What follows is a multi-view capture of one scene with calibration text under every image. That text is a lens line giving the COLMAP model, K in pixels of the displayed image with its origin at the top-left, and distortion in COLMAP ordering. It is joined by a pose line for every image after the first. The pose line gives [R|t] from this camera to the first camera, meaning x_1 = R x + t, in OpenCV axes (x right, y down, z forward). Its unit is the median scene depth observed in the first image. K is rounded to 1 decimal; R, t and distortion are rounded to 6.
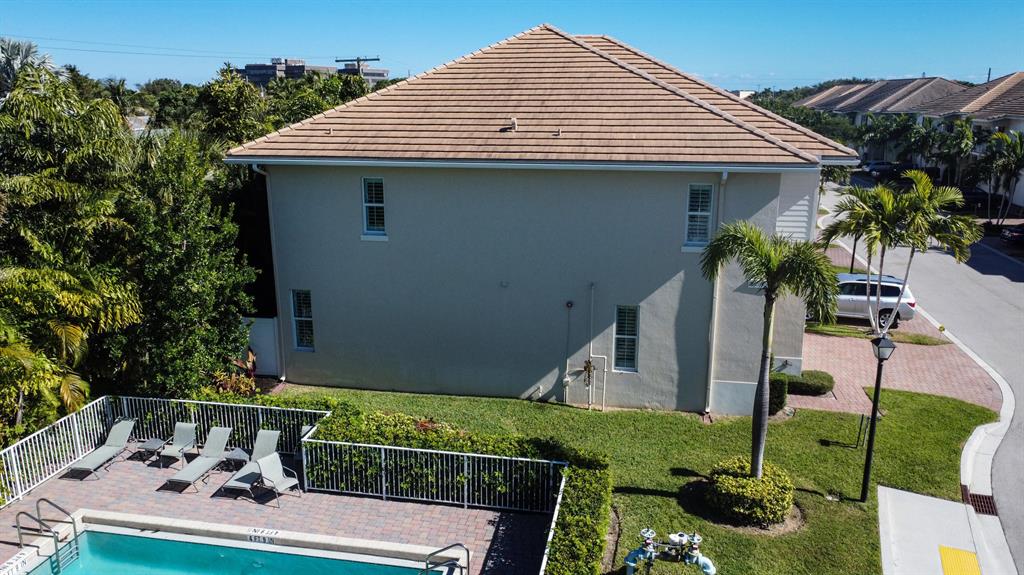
lens RADIAL K [[759.3, 0, 512.5], [0, 759.3, 285.3], [0, 0, 1]] dist [0.006436, -0.003886]
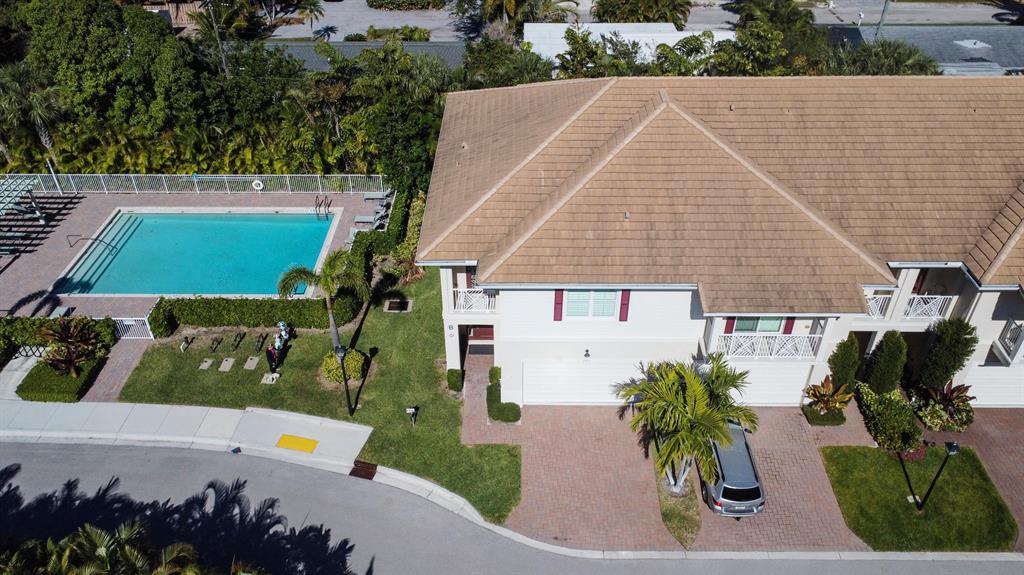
lens RADIAL K [[759.3, 0, 507.2], [0, 759.3, 295.0], [0, 0, 1]] dist [0.006436, -0.003886]
pose [[0.166641, 0.597994, -0.783986, 1.421354], [-0.227558, 0.796963, 0.559524, -0.851232], [0.959400, 0.085163, 0.268885, 0.656613]]
